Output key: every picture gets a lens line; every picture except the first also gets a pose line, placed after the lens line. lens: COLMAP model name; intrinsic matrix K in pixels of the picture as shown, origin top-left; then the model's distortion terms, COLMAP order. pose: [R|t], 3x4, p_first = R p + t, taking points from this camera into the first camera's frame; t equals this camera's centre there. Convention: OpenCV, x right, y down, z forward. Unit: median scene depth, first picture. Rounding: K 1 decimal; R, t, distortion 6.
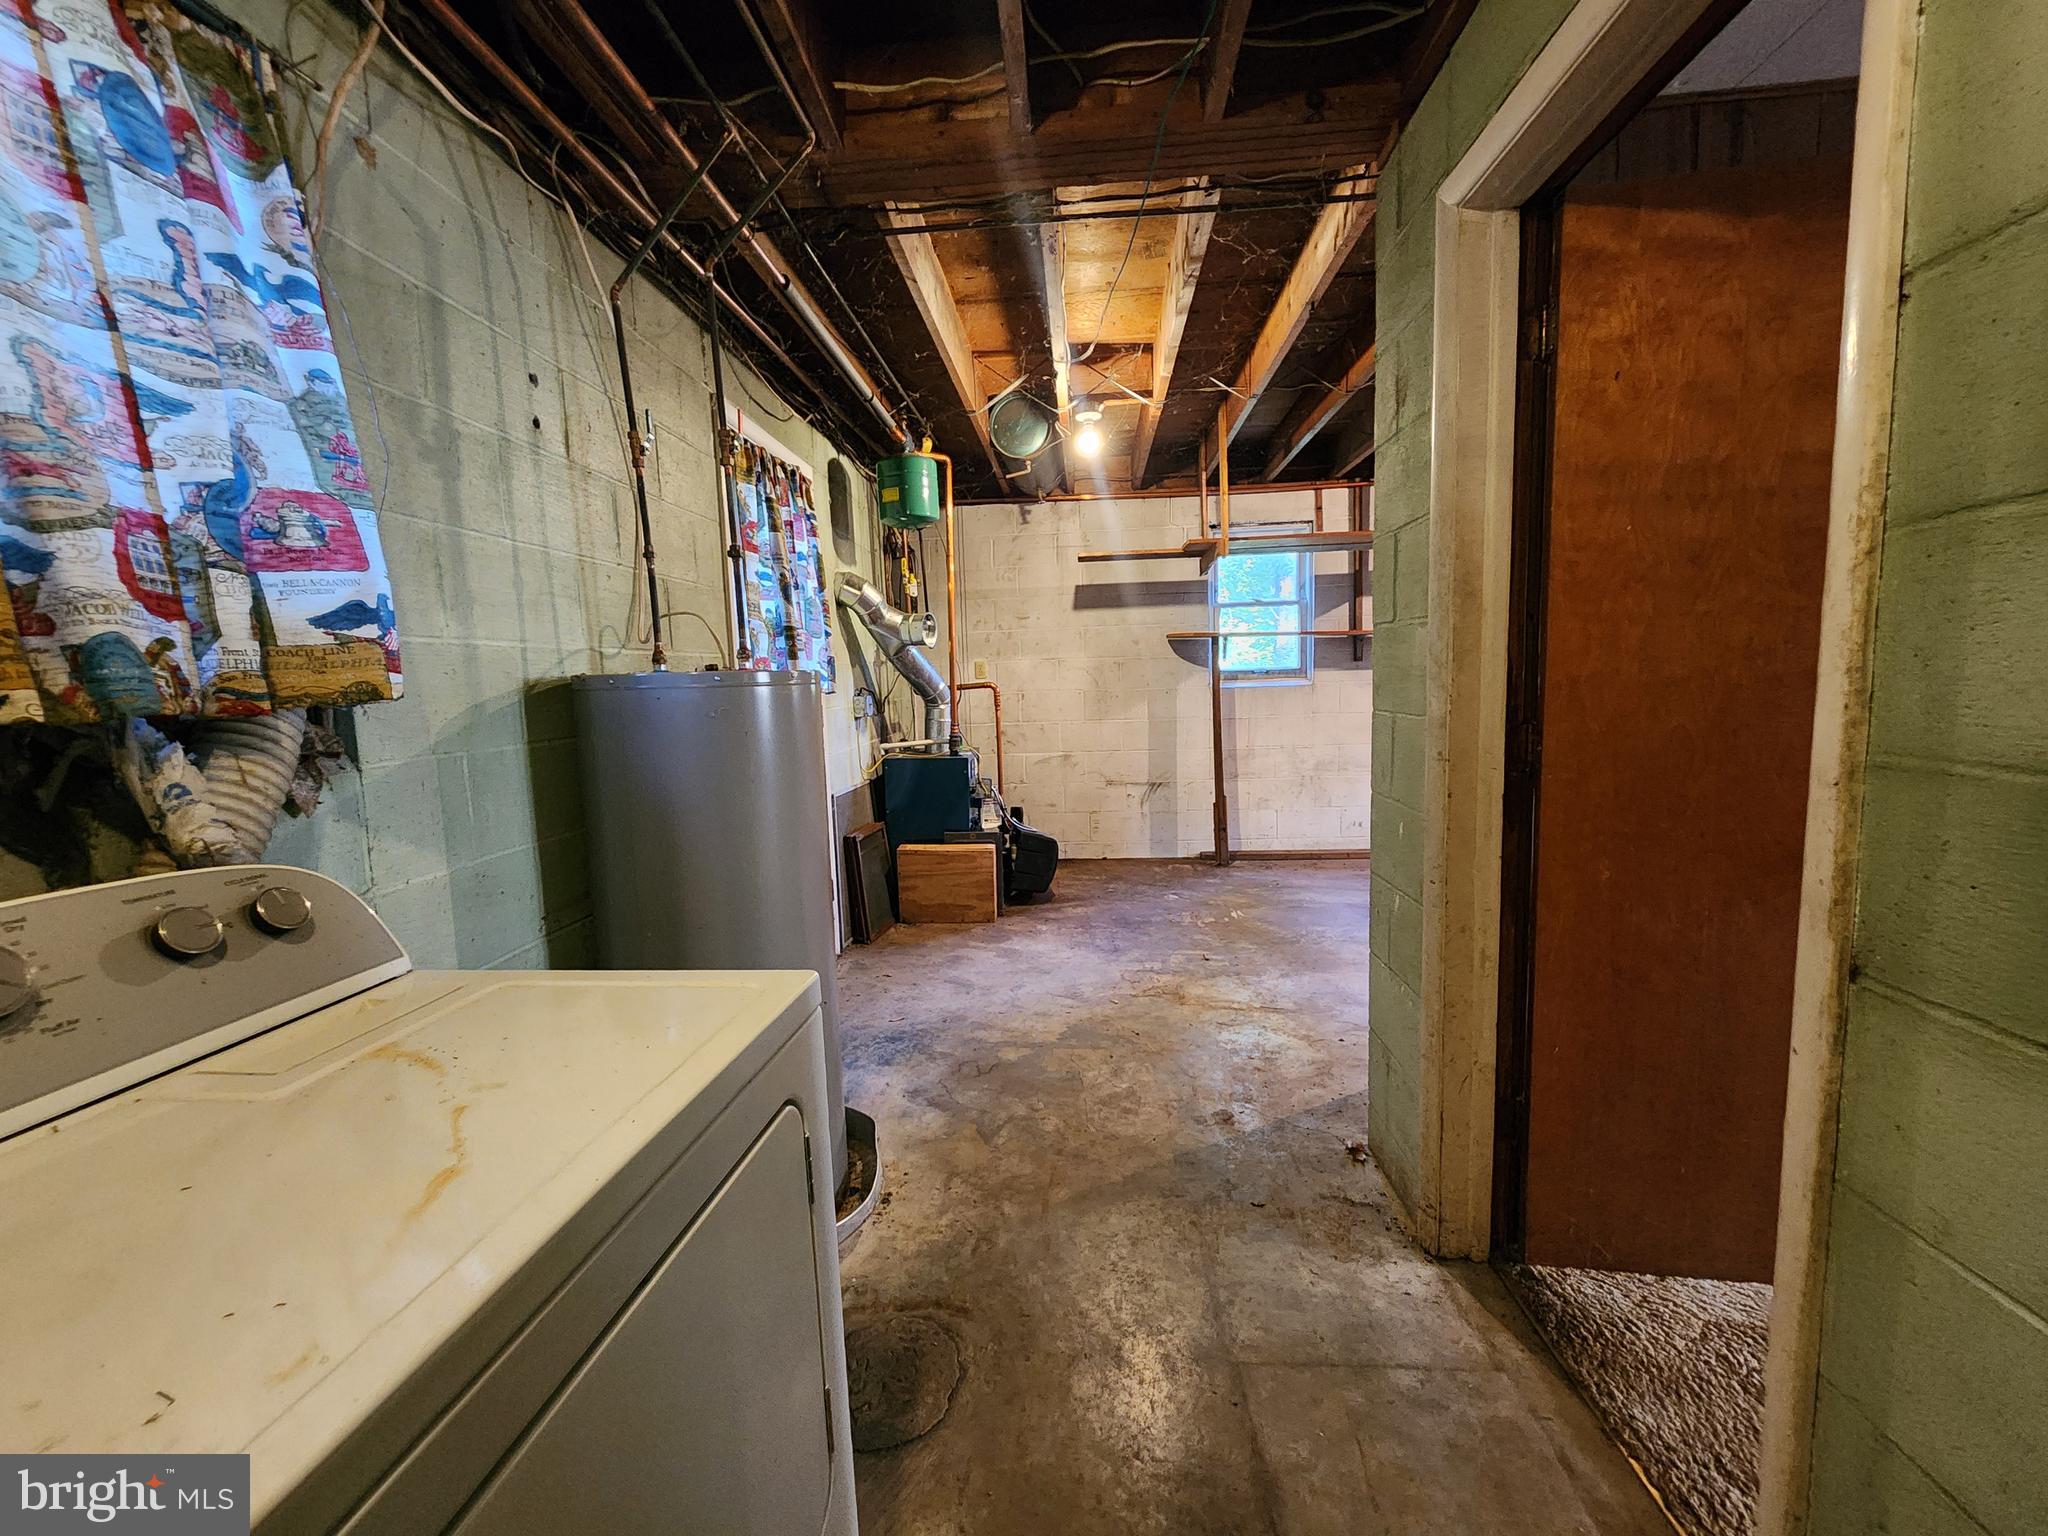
lens RADIAL K [[841.0, 0, 1027.2], [0, 841.0, 775.4], [0, 0, 1]] dist [-0.000960, 0.000334]
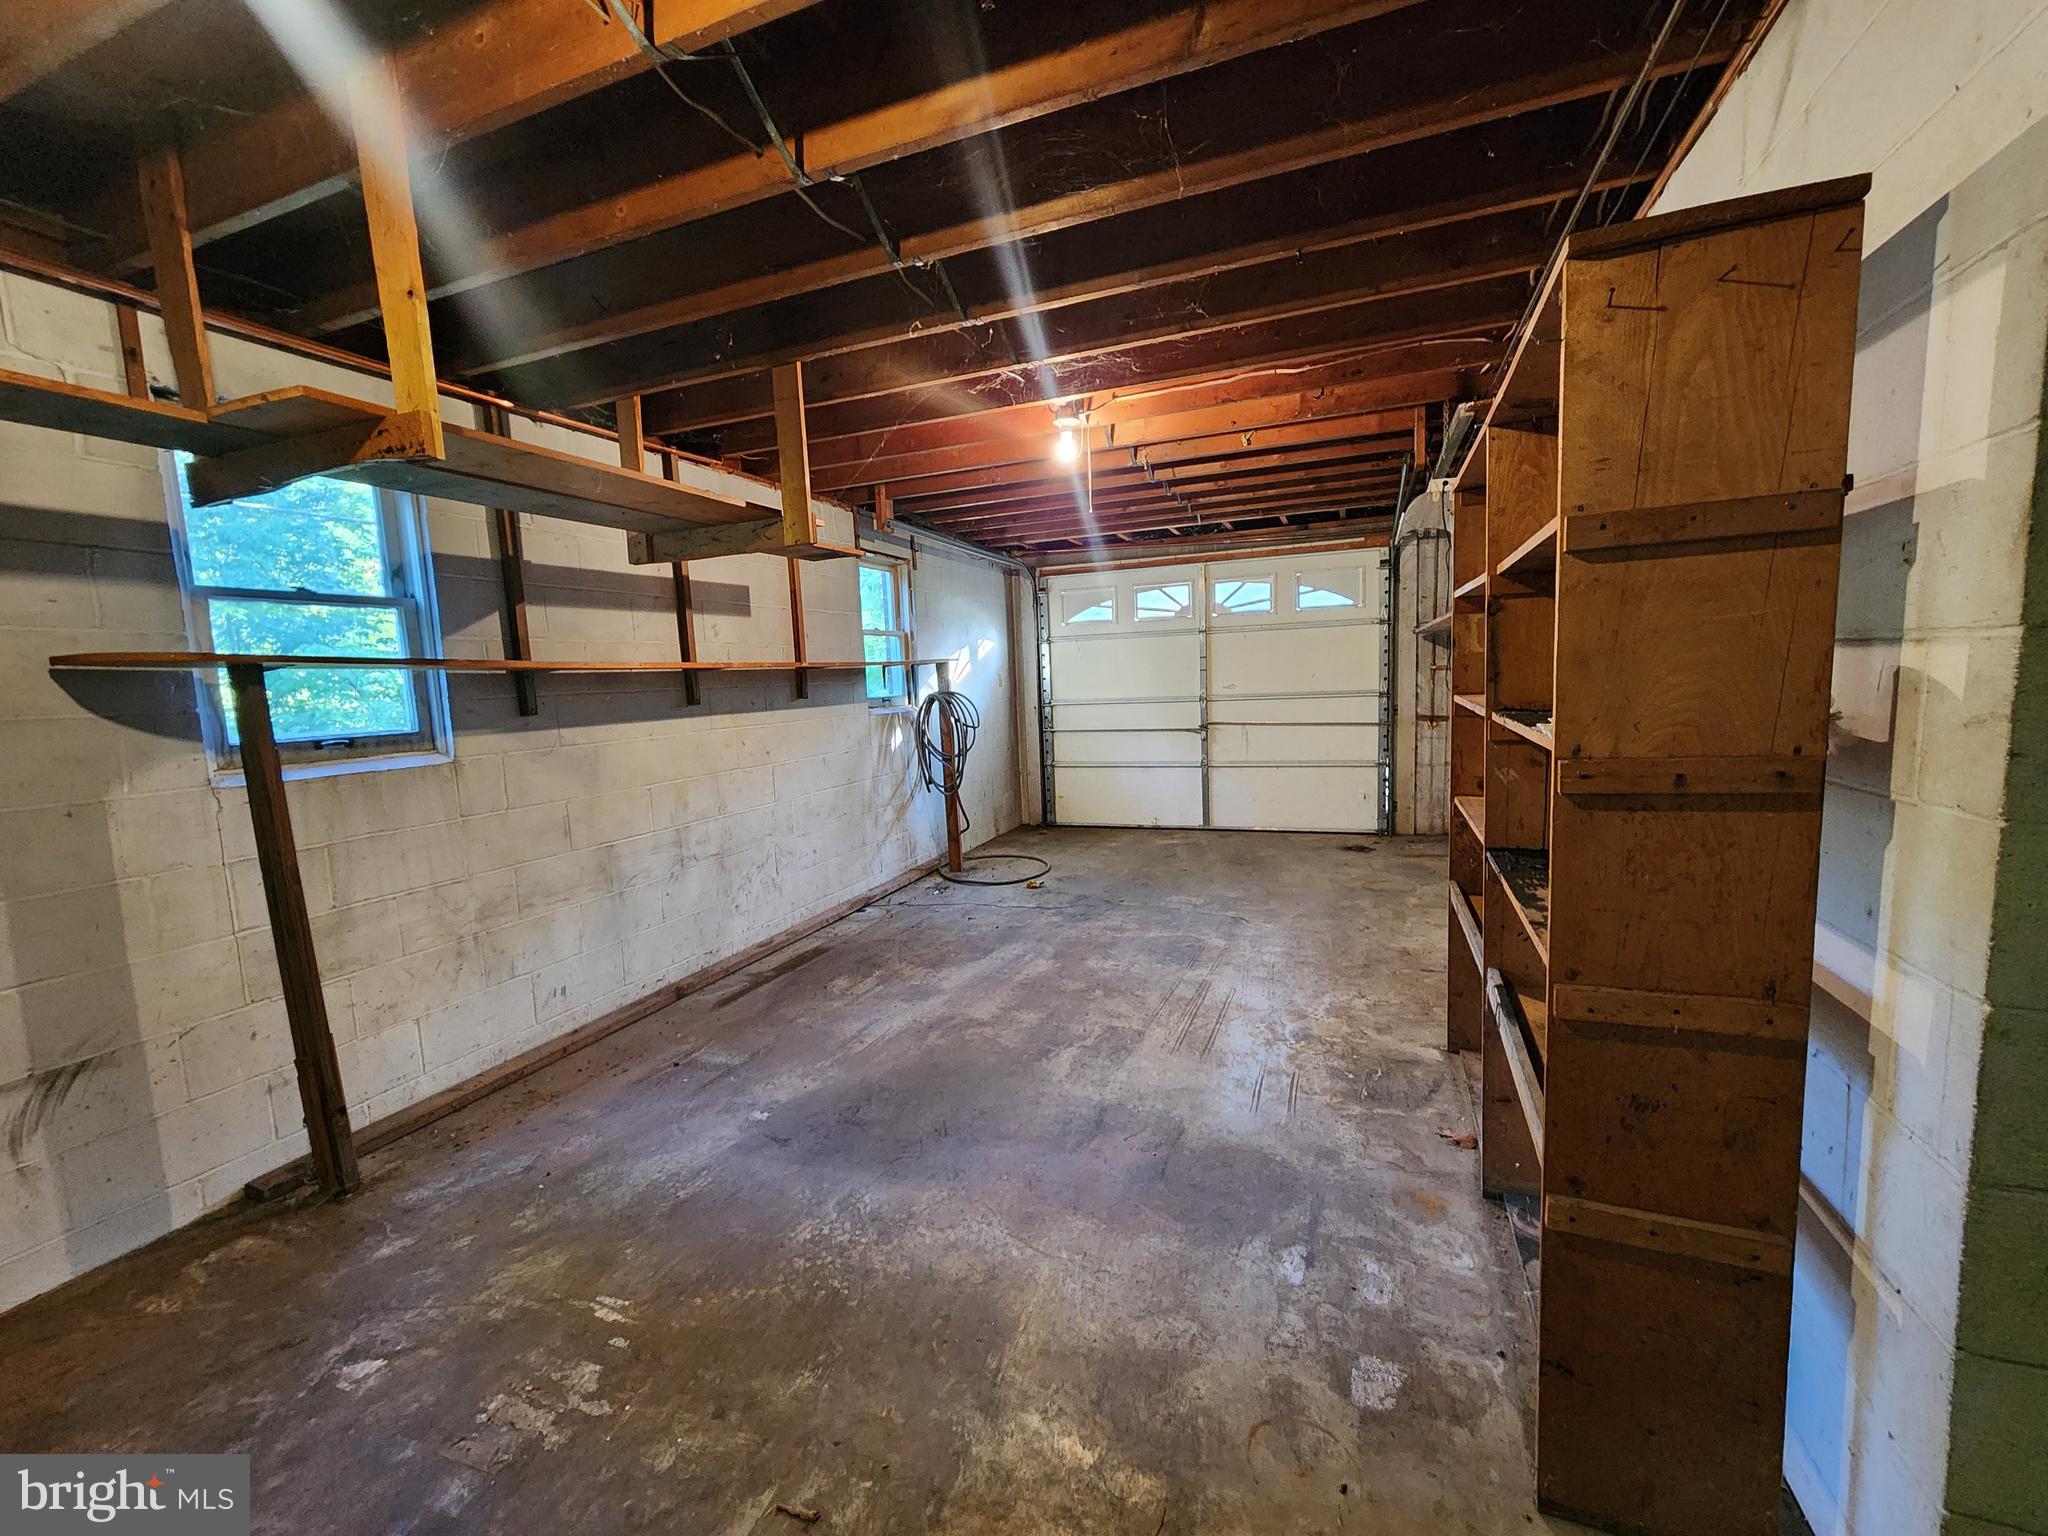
lens RADIAL K [[841.0, 0, 1027.2], [0, 841.0, 775.4], [0, 0, 1]] dist [-0.000960, 0.000334]
pose [[0.292055, -0.091530, 0.952012, -0.056251], [0.143143, 0.988381, 0.051113, -0.075396], [-0.945629, 0.121346, 0.301764, 0.504738]]
